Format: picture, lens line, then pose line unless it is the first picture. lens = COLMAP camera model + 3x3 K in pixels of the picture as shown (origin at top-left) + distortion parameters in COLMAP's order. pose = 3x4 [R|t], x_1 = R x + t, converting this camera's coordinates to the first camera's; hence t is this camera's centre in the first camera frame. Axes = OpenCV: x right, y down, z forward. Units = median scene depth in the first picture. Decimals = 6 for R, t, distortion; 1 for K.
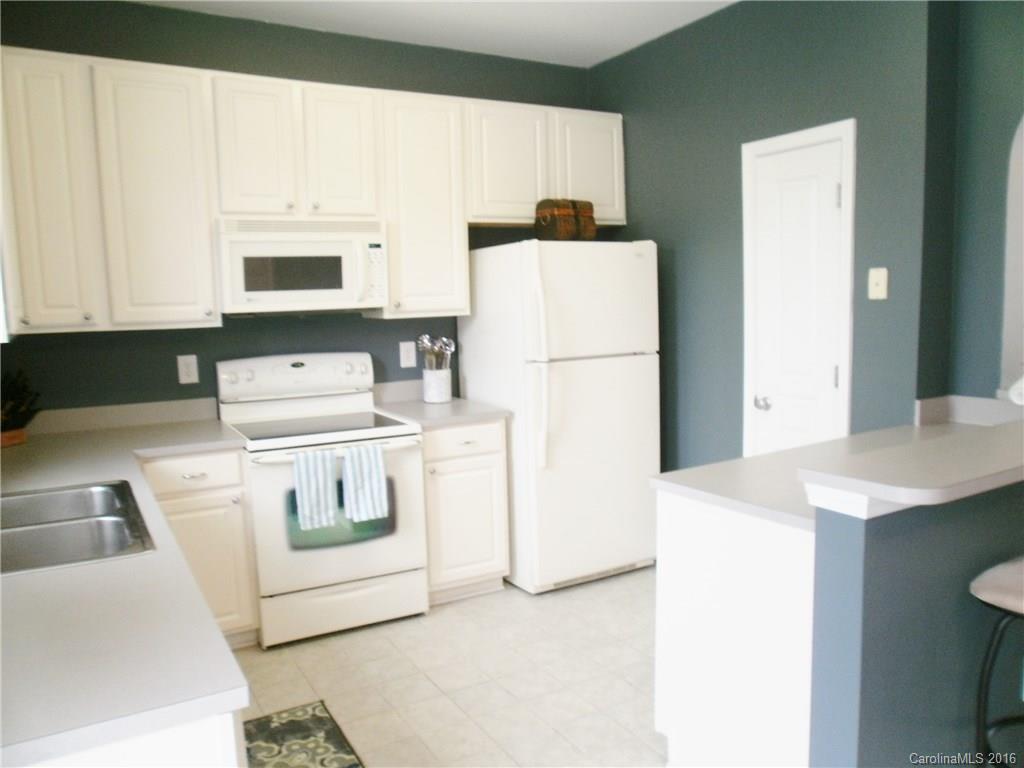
lens RADIAL K [[799.8, 0, 490.3], [0, 799.8, 380.1], [0, 0, 1]] dist [-0.269995, 0.614121]
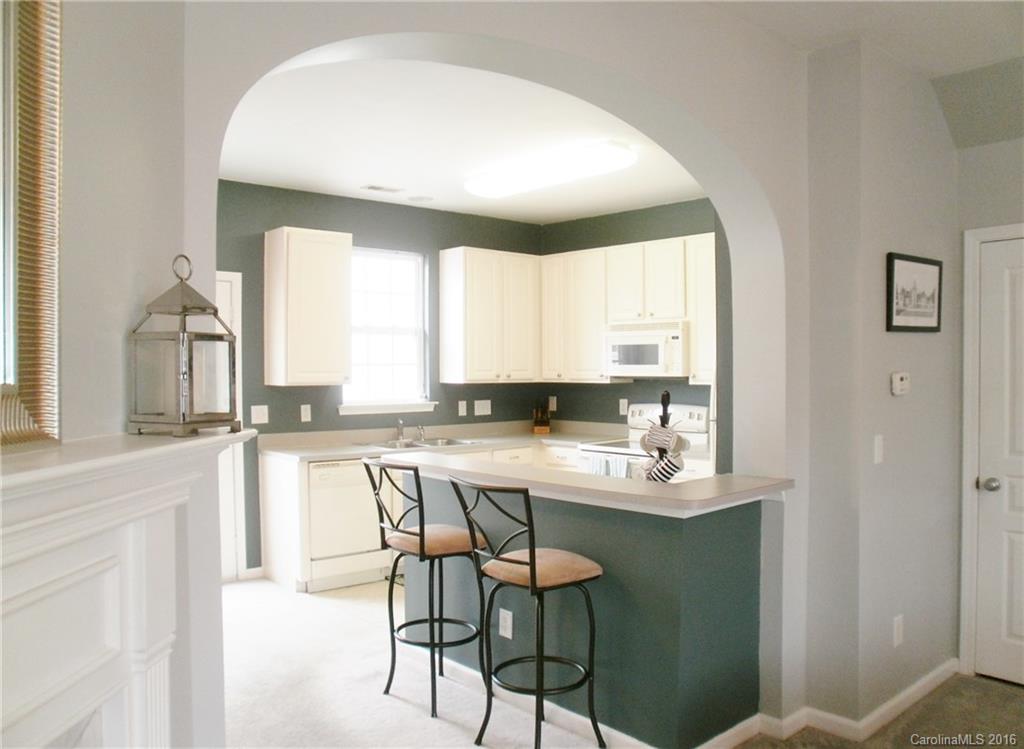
lens RADIAL K [[826.4, 0, 512.0], [0, 826.4, 374.5], [0, 0, 1]] dist [-0.206215, 0.345955]
pose [[0.229126, 0.031951, -0.972872, 1.367096], [-0.104690, 0.994473, 0.008005, -0.075765], [0.967751, 0.100016, 0.231204, 0.317231]]
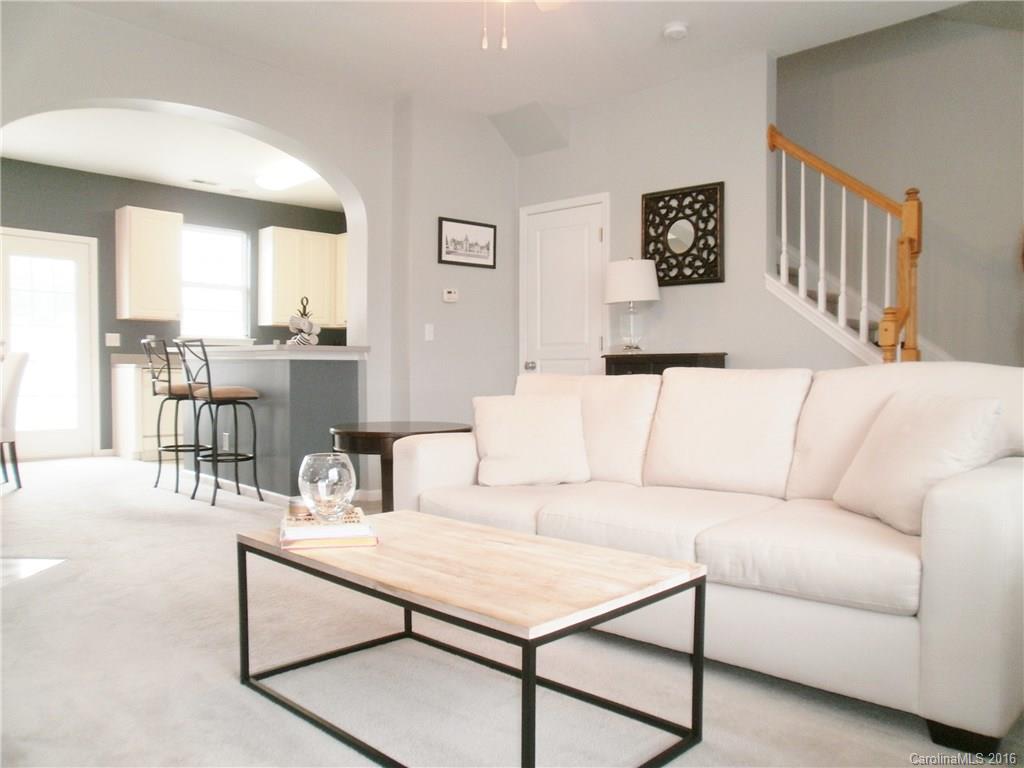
lens RADIAL K [[827.6, 0, 517.0], [0, 827.6, 401.1], [0, 0, 1]] dist [-0.292212, 0.558314]
pose [[0.283067, 0.061086, -0.957153, 2.137803], [-0.118921, 0.992504, 0.028173, 0.038218], [0.951699, 0.105850, 0.288209, 0.657783]]
